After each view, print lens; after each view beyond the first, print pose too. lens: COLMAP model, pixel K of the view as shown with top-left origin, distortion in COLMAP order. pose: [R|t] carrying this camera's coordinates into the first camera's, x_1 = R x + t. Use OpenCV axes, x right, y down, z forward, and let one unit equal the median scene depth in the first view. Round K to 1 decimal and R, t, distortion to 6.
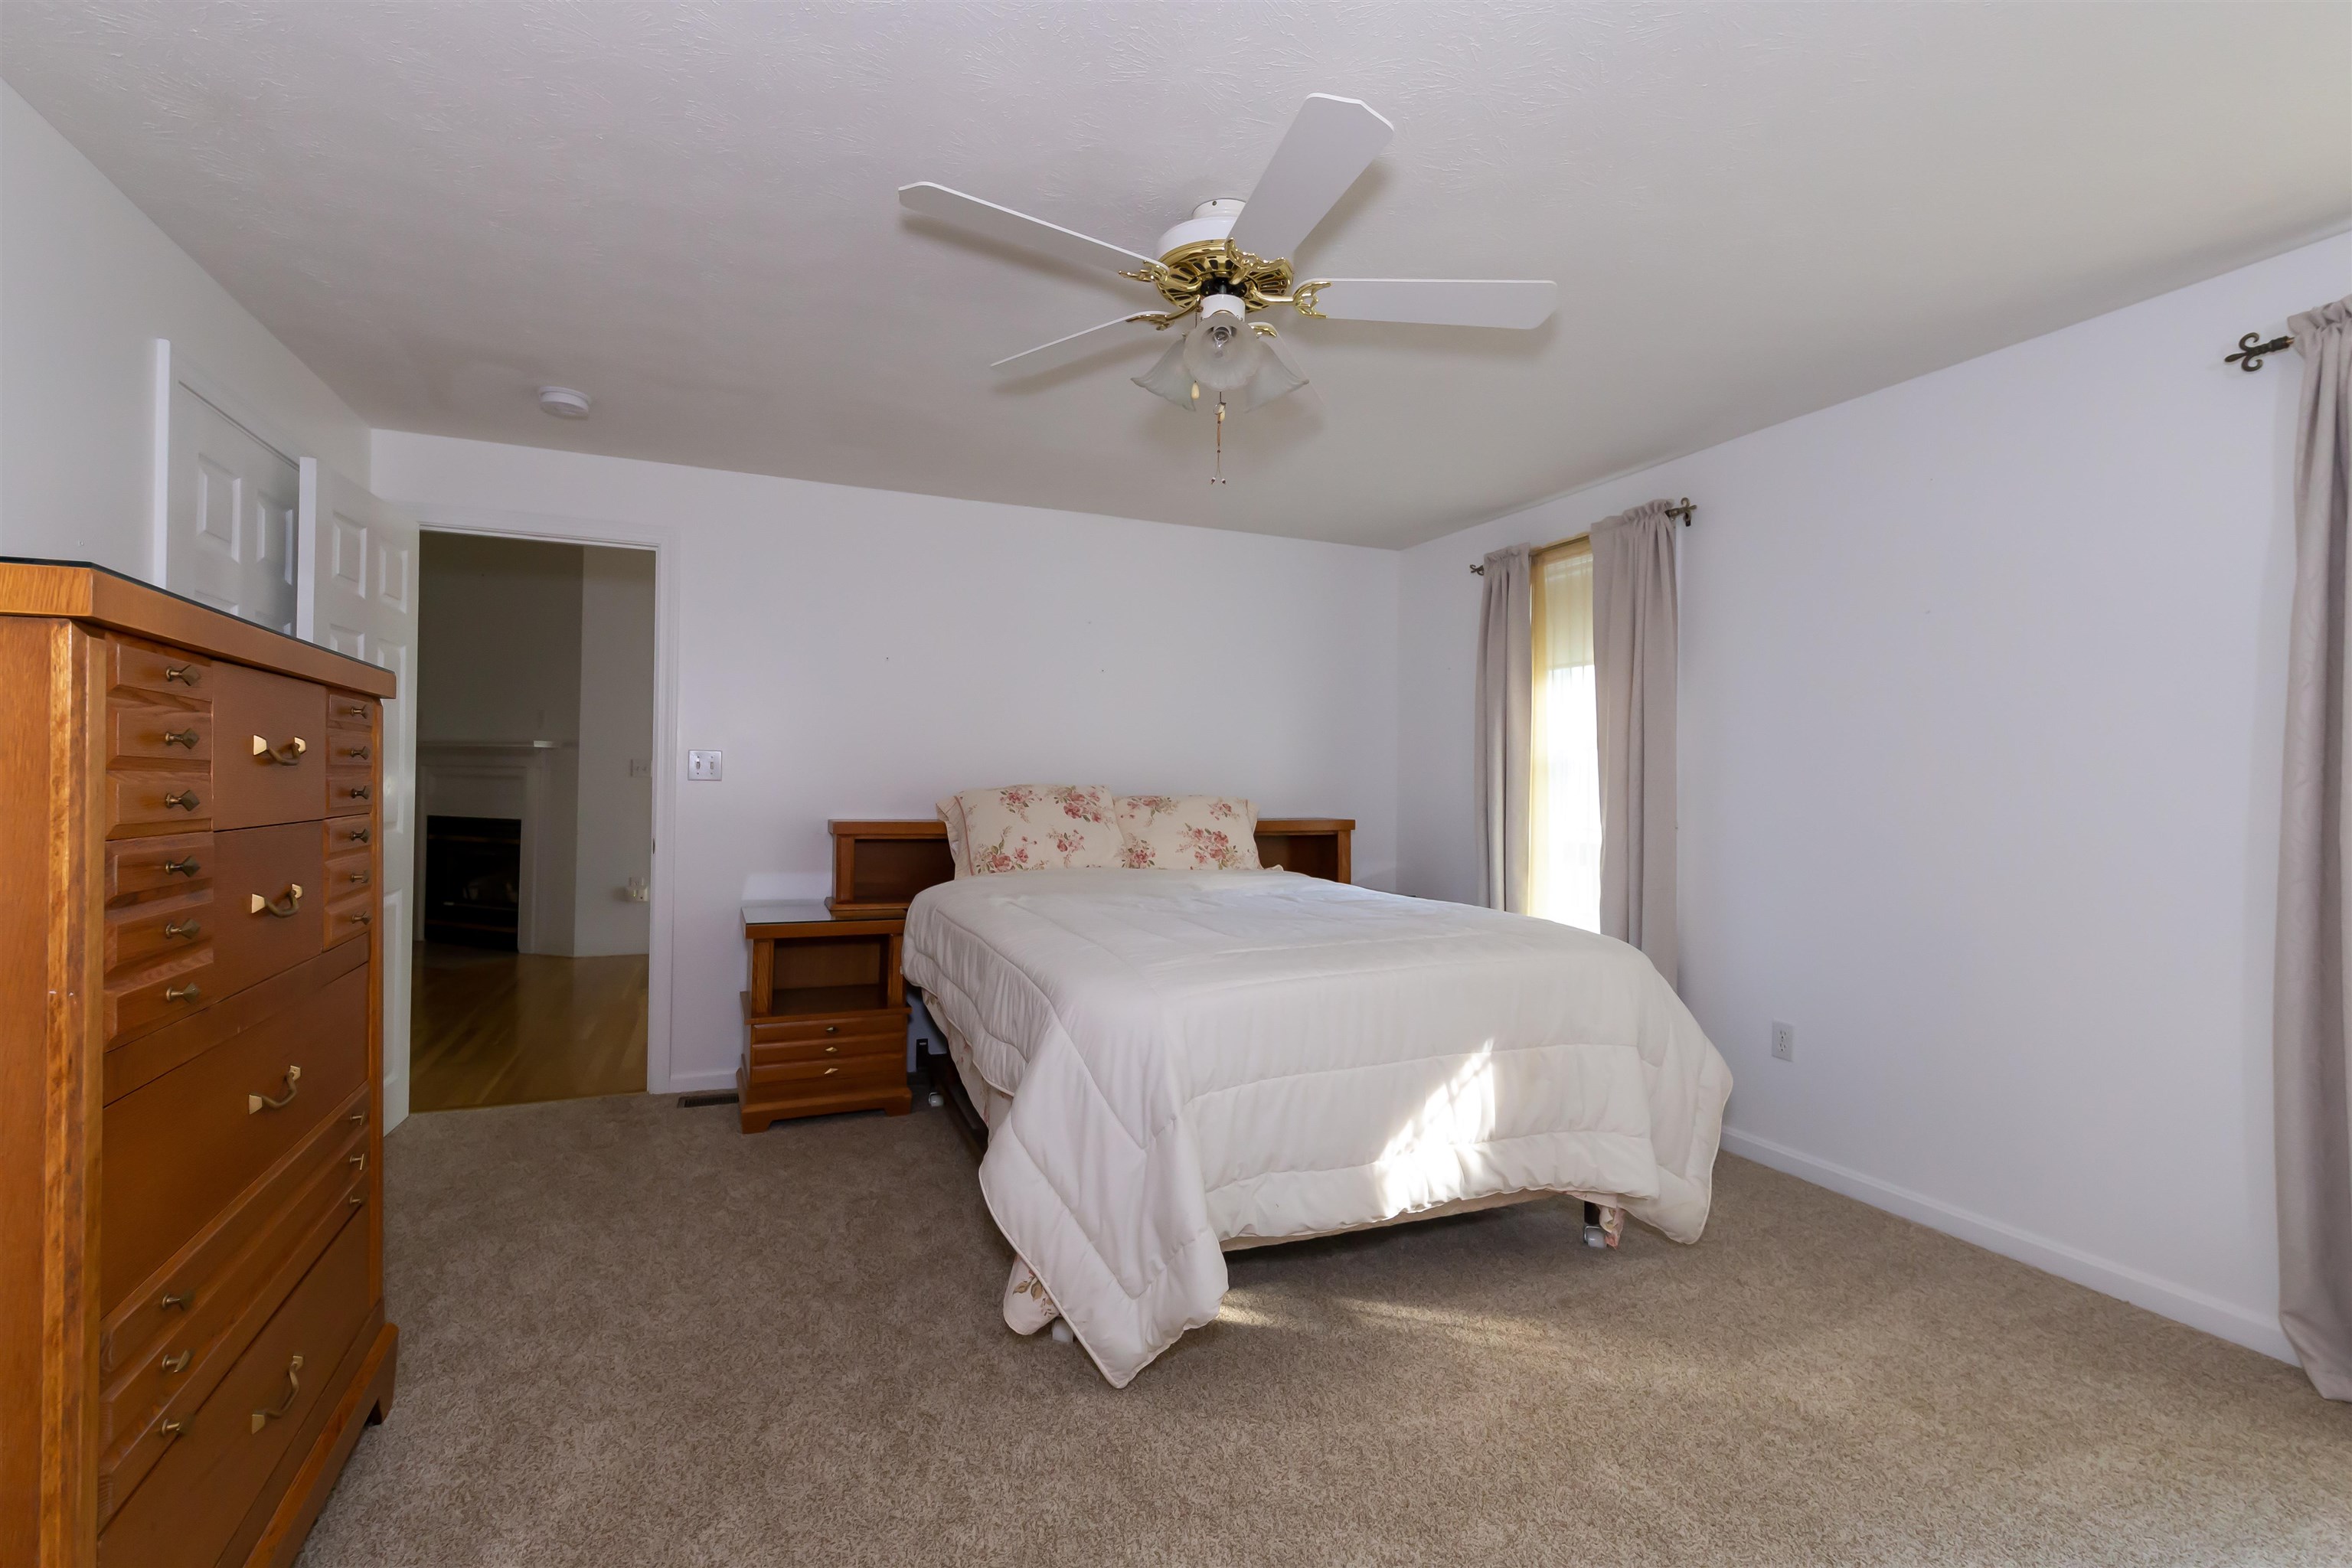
lens RADIAL K [[1013.3, 0, 1183.7], [0, 1013.3, 782.5], [0, 0, 1]] dist [0.004511, -0.001814]
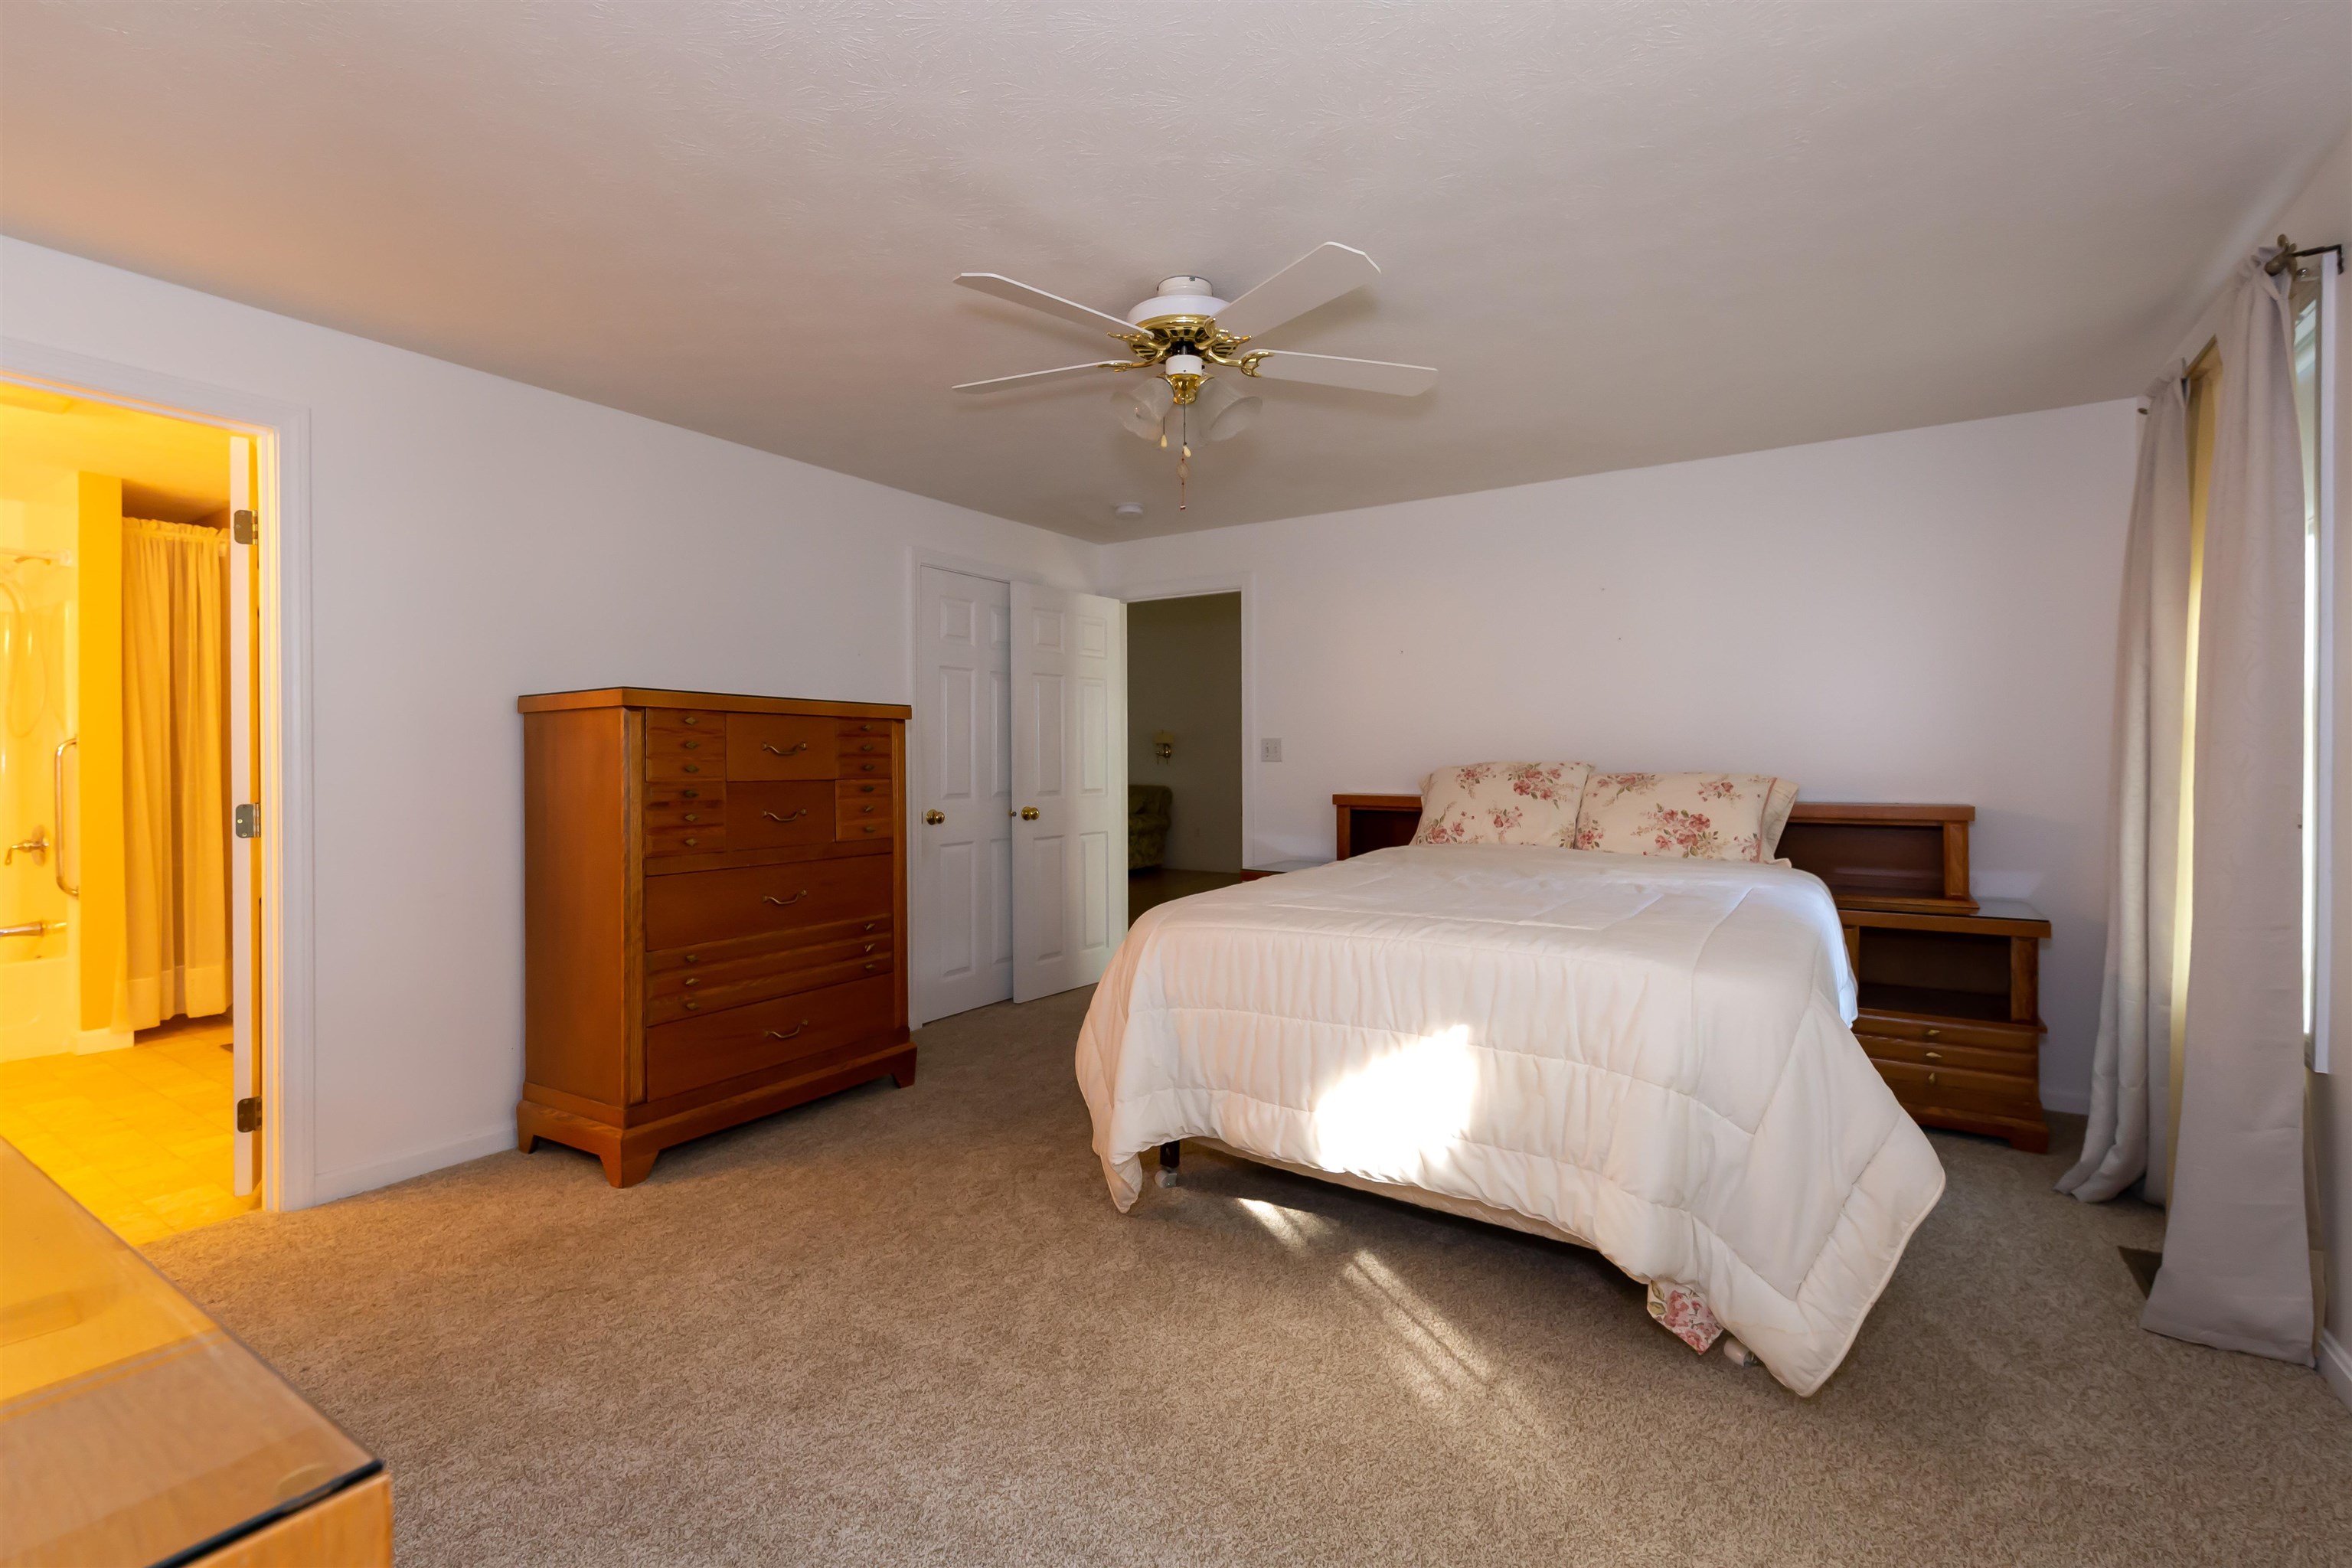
lens RADIAL K [[1013.3, 0, 1169.6], [0, 1013.3, 774.6], [0, 0, 1]] dist [0.004511, -0.001814]
pose [[0.567078, -0.000693, -0.823664, 0.529516], [0.006603, 0.999971, 0.003705, 0.008925], [0.823638, -0.007540, 0.567066, 0.150421]]
